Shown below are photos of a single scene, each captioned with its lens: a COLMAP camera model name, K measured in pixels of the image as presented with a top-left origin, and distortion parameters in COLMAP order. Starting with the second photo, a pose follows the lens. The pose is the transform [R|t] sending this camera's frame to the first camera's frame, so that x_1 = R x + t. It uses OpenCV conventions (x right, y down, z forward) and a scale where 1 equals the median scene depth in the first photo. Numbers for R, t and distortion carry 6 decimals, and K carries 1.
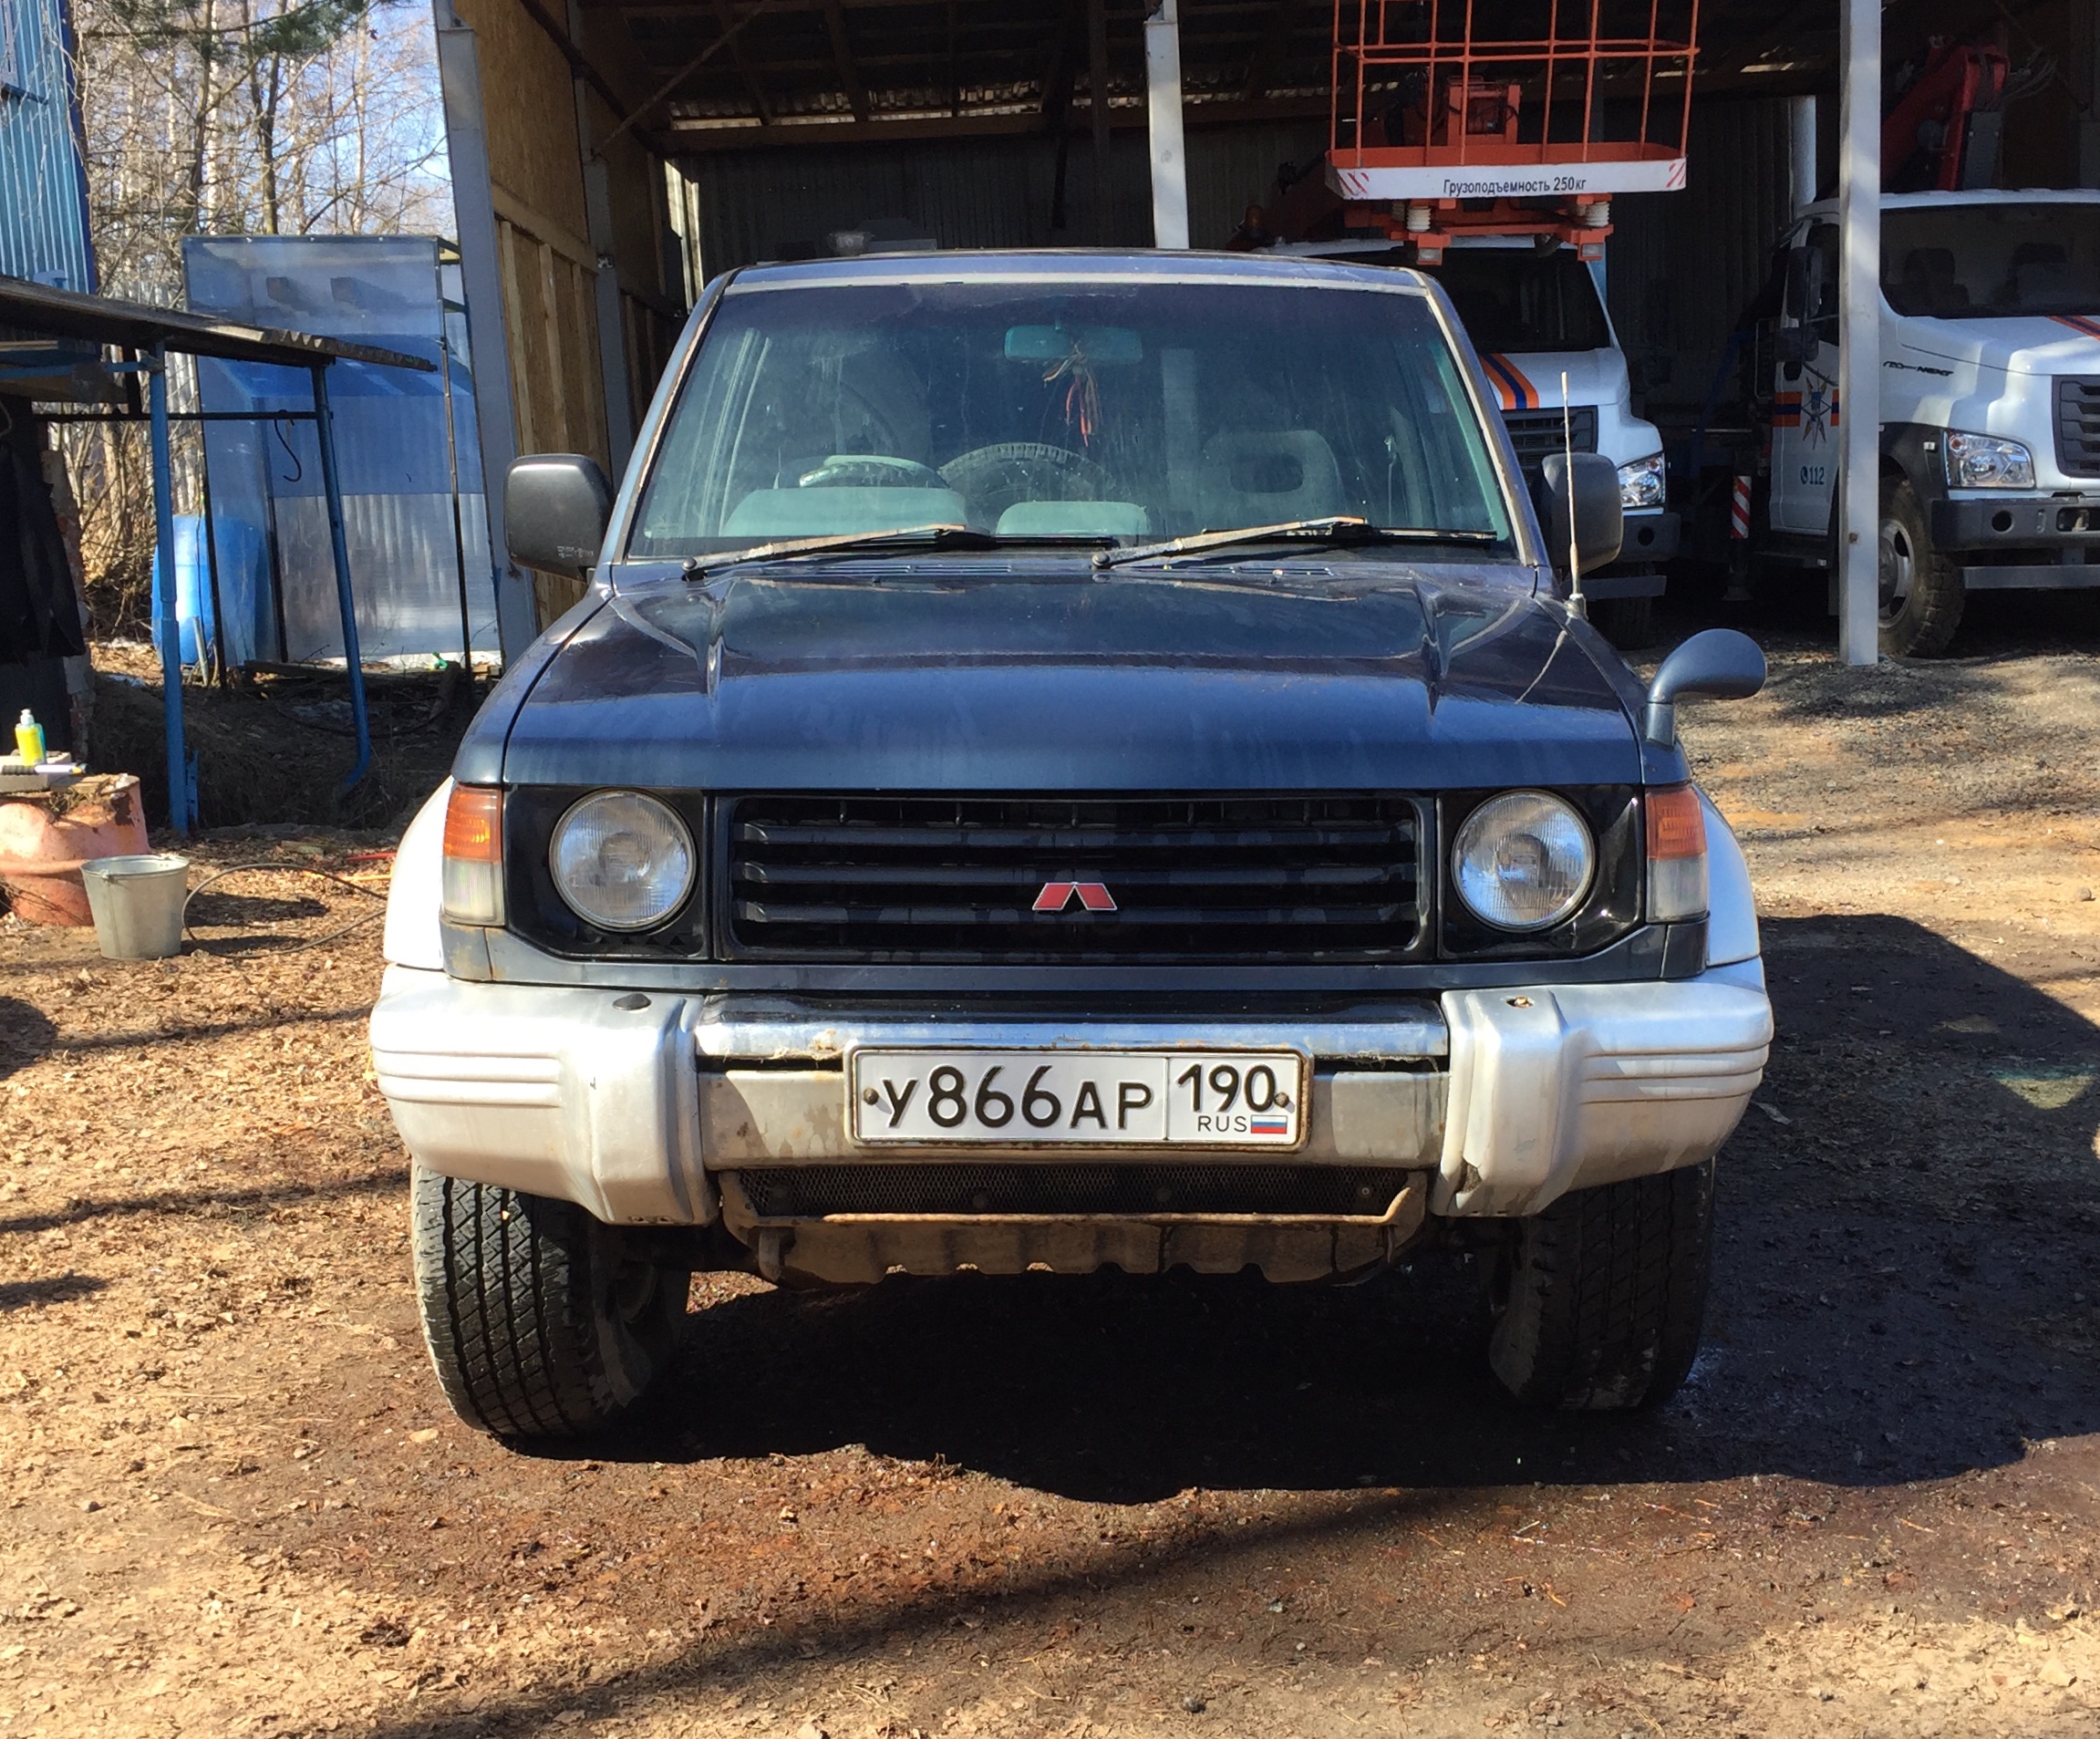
lens RADIAL K [[2529.0, 0, 1050.5], [0, 2529.0, 942.7], [0, 0, 1]] dist [0.055476, 0.000985]
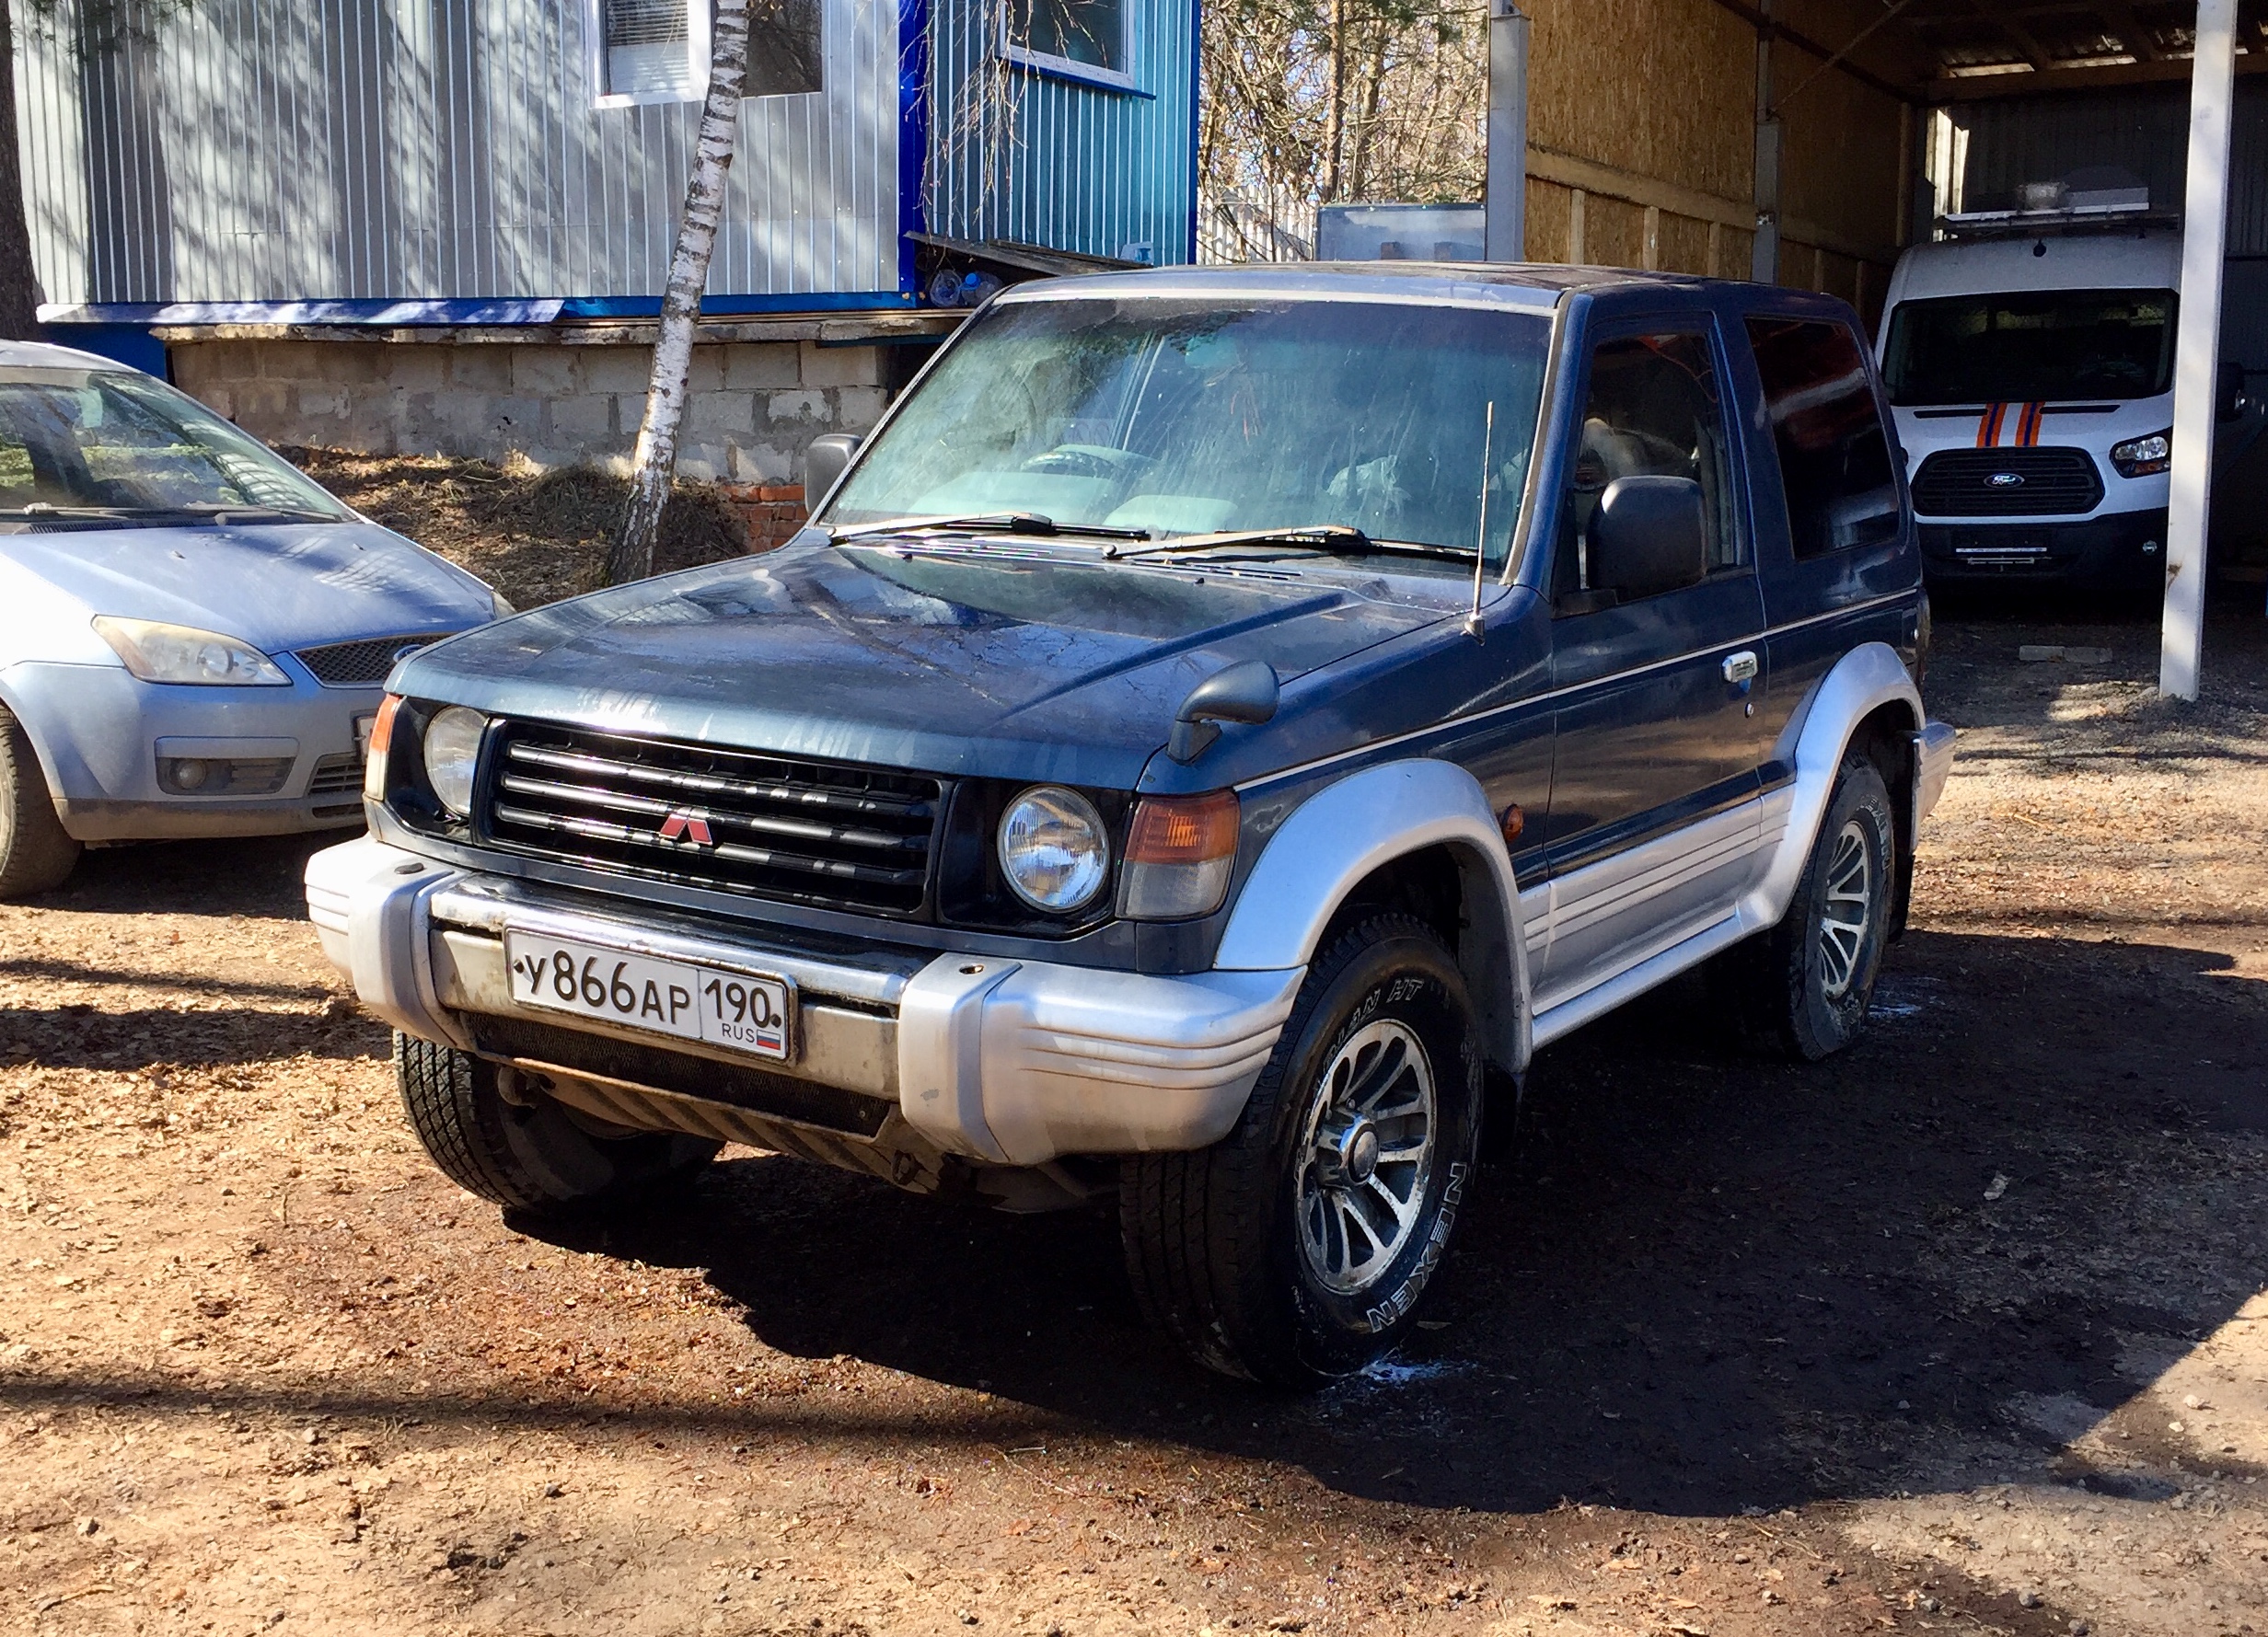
lens RADIAL K [[2516.5, 0, 1134.0], [0, 2516.5, 818.5], [0, 0, 1]] dist [0.064100, -0.049818]
pose [[0.858009, 0.117990, -0.499900, 0.805405], [-0.128166, 0.991653, 0.014078, -0.068471], [0.497388, 0.051992, 0.865969, 0.062140]]
